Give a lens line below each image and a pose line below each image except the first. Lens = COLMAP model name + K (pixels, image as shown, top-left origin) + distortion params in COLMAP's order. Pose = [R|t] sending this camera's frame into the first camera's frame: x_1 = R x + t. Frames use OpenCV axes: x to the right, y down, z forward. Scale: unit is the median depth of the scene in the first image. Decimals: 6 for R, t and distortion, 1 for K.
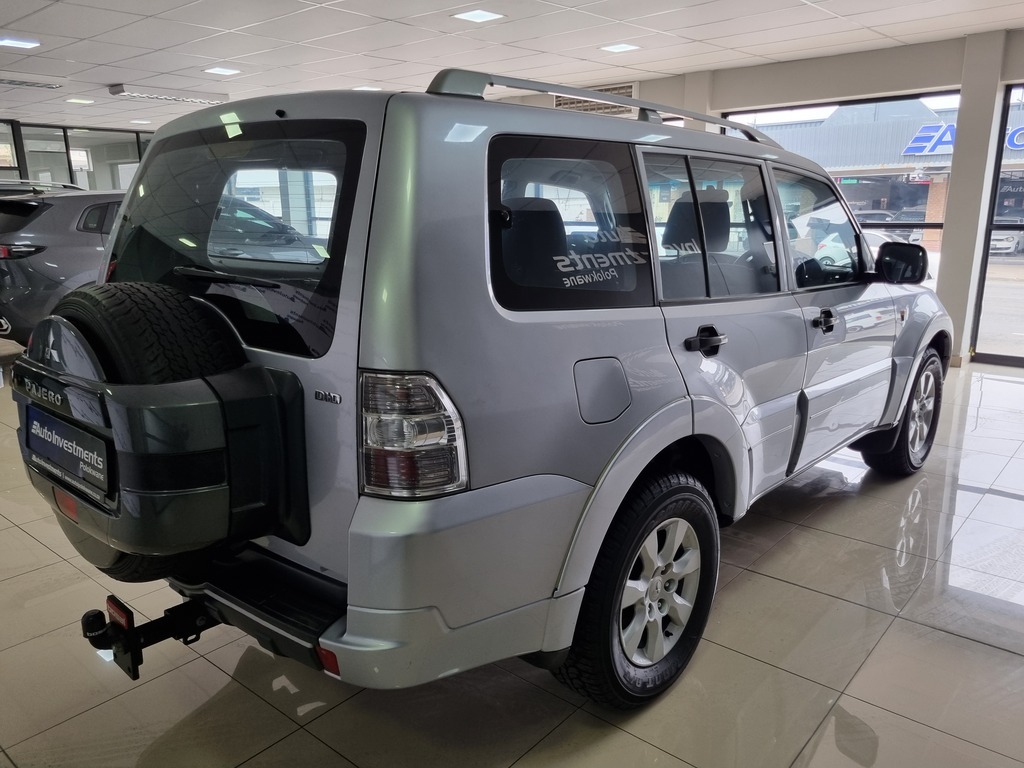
lens RADIAL K [[771.1, 0, 512.0], [0, 771.1, 384.0], [0, 0, 1]] dist [0.035479, -0.011094]
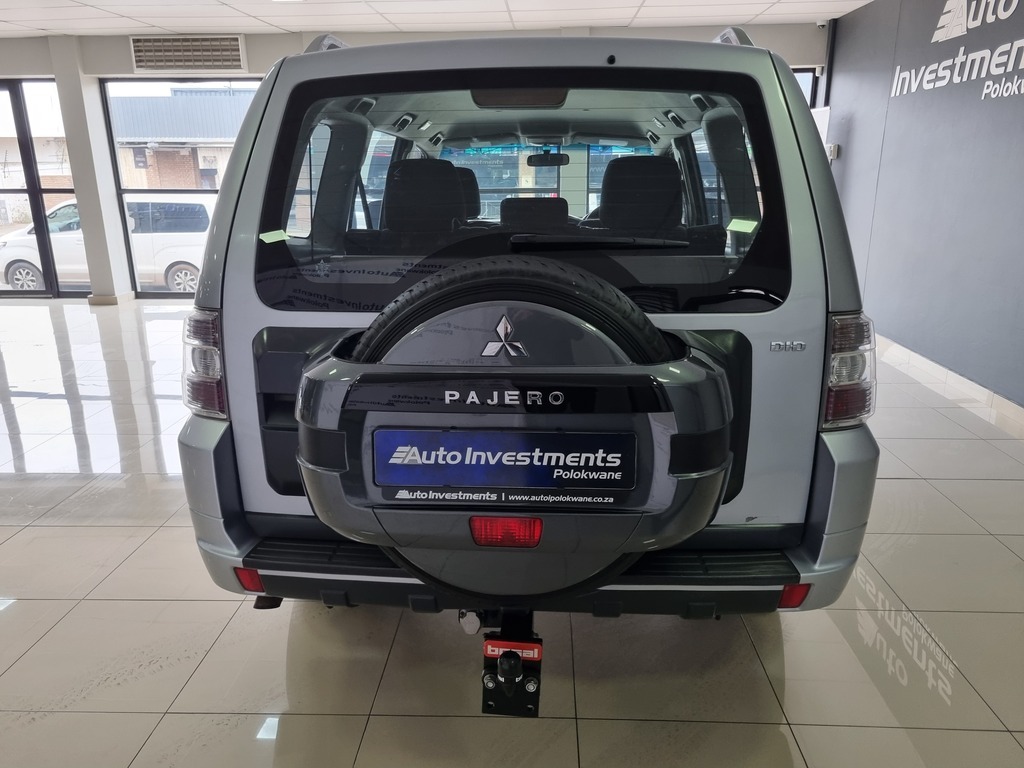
lens RADIAL K [[771.1, 0, 512.0], [0, 771.1, 384.0], [0, 0, 1]] dist [0.035479, -0.011094]
pose [[0.787051, -0.164663, 0.594505, -1.000671], [0.141345, 0.986215, 0.086034, -0.065112], [-0.600476, 0.016317, 0.799476, 0.341862]]
